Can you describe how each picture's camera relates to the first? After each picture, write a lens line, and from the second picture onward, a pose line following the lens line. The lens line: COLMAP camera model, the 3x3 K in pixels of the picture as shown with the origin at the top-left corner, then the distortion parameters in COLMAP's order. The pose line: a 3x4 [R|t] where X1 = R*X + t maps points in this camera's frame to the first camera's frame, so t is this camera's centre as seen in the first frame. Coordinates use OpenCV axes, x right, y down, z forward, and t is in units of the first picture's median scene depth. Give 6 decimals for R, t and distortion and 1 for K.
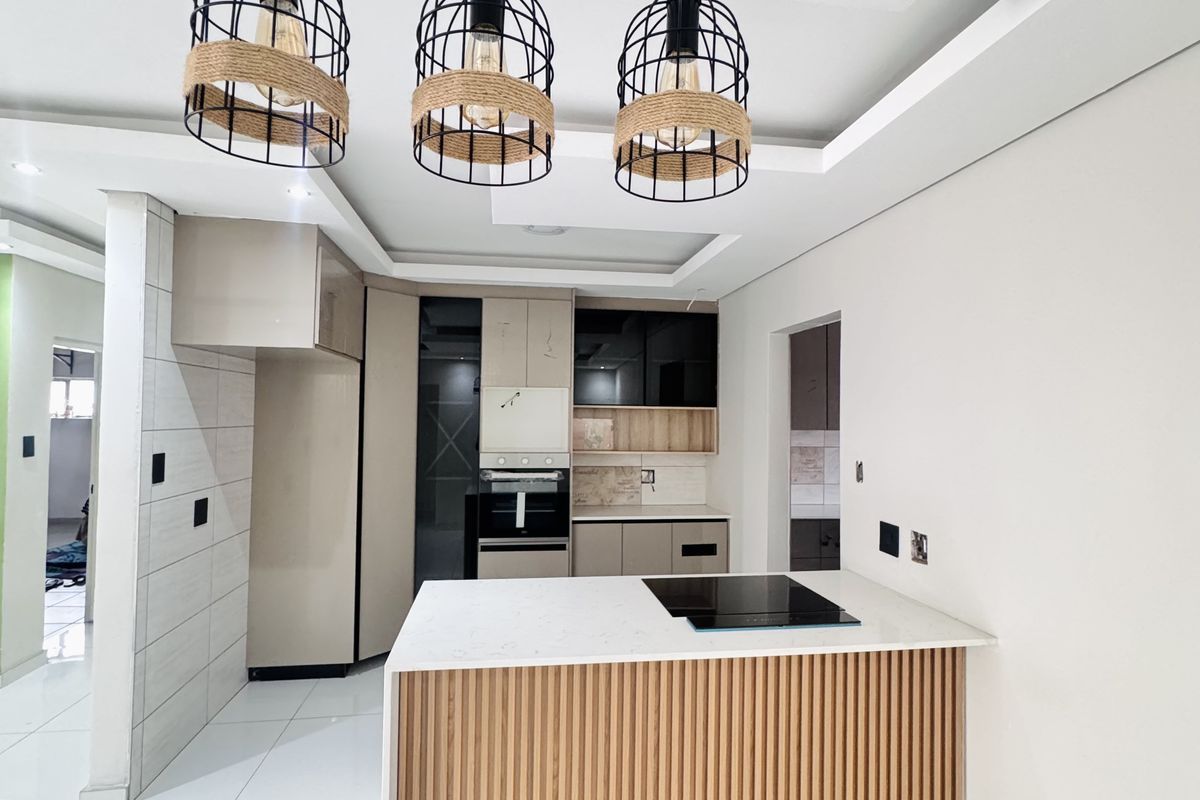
lens RADIAL K [[642.0, 0, 601.5], [0, 642.0, 396.6], [0, 0, 1]] dist [-0.002921, 0.002270]
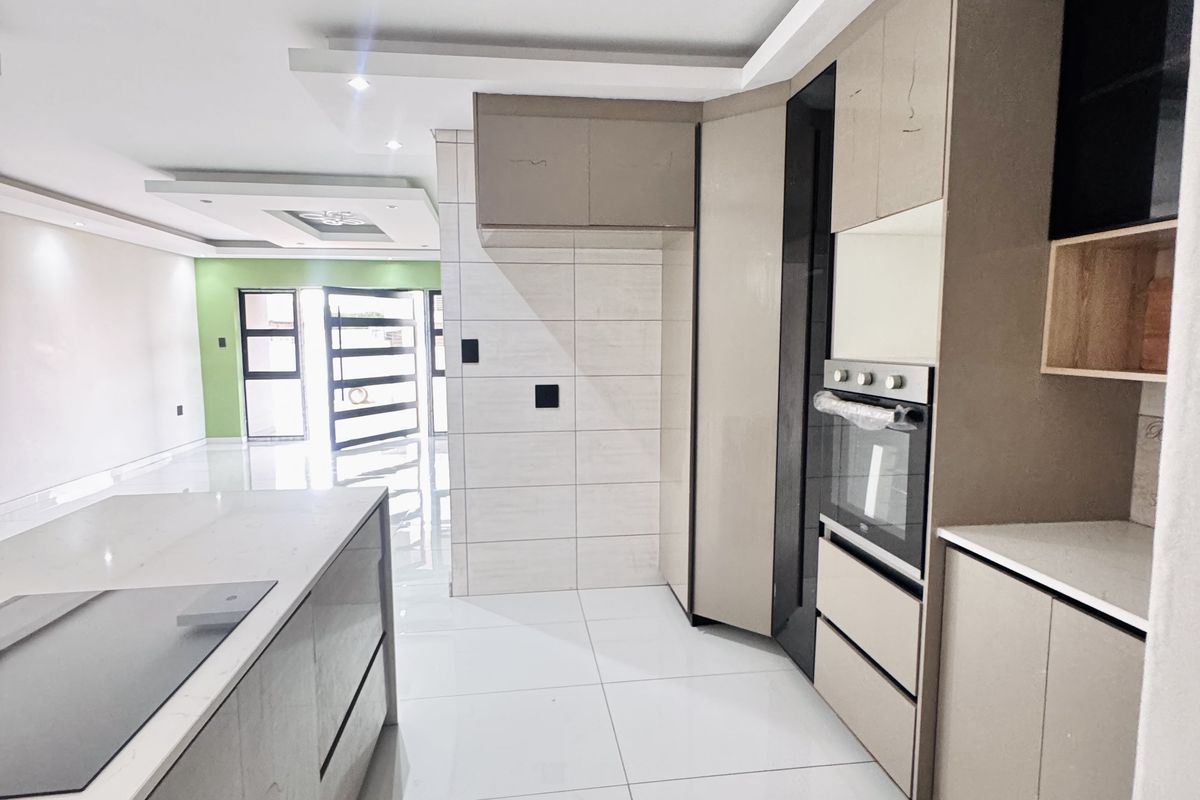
lens RADIAL K [[642.0, 0, 596.8], [0, 642.0, 397.9], [0, 0, 1]] dist [-0.002921, 0.002270]
pose [[-0.012346, 0.083034, -0.996470, 0.353082], [0.032523, 0.996052, 0.082596, 0.068948], [0.999395, -0.031388, -0.014997, 0.812179]]
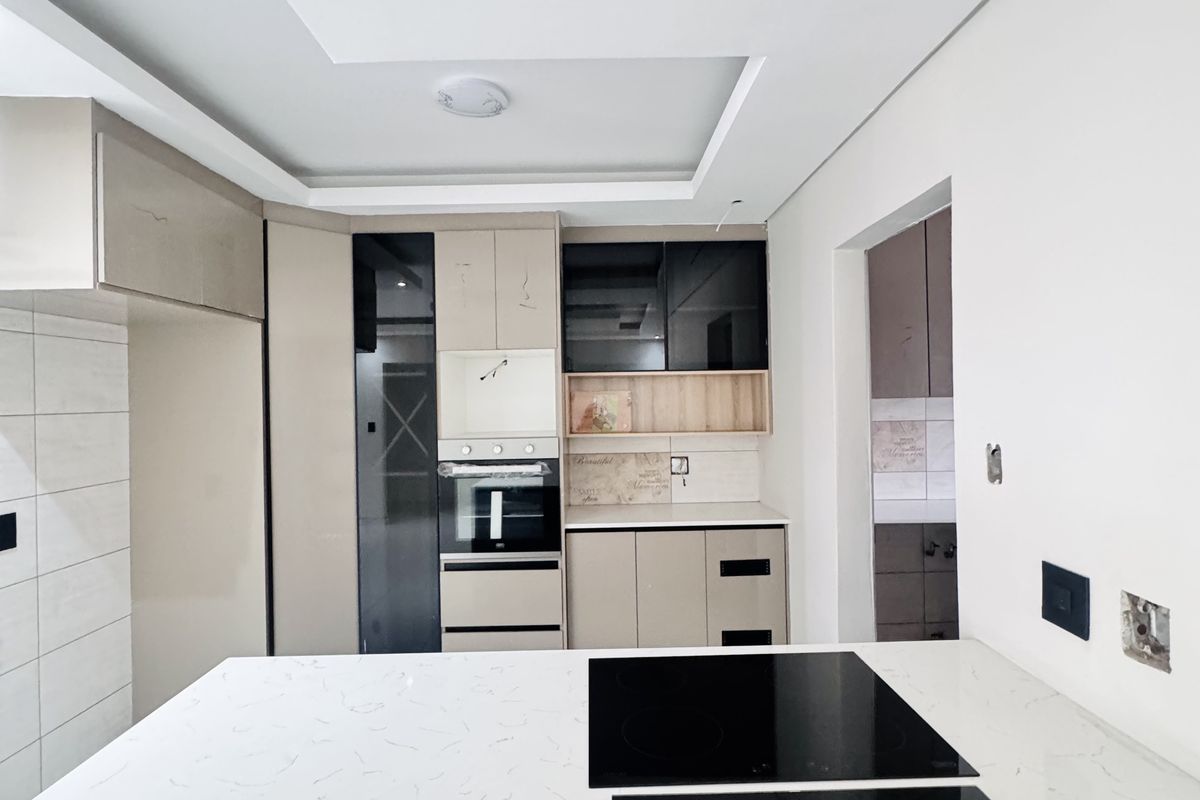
lens RADIAL K [[642.0, 0, 601.0], [0, 642.0, 397.3], [0, 0, 1]] dist [-0.002921, 0.002270]
pose [[0.990351, -0.030438, -0.135197, 0.100793], [0.034580, 0.998999, 0.028394, 0.023377], [0.134198, -0.032795, 0.990412, 0.286881]]
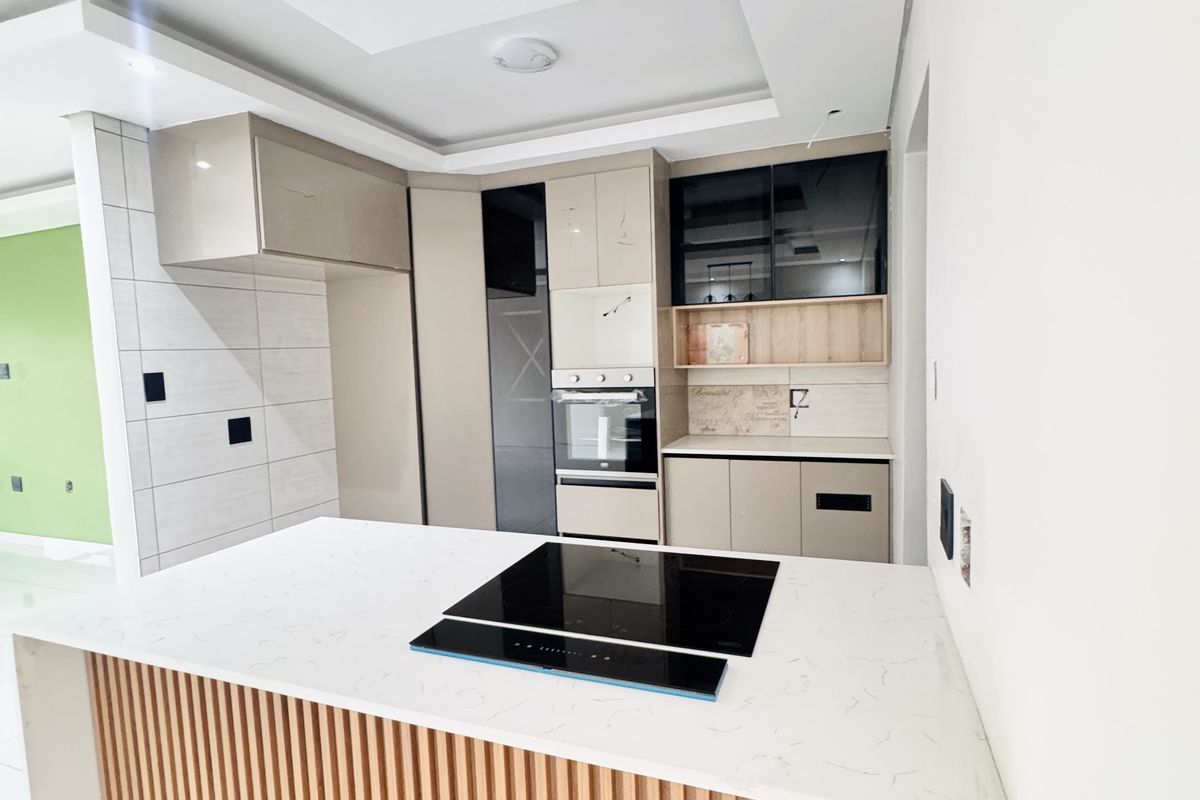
lens RADIAL K [[642.0, 0, 602.1], [0, 642.0, 397.0], [0, 0, 1]] dist [-0.002921, 0.002270]
pose [[0.866939, -0.004201, -0.498397, 0.287199], [0.060053, 0.993560, 0.096085, 0.045866], [0.494783, -0.113230, 0.861608, 0.300493]]
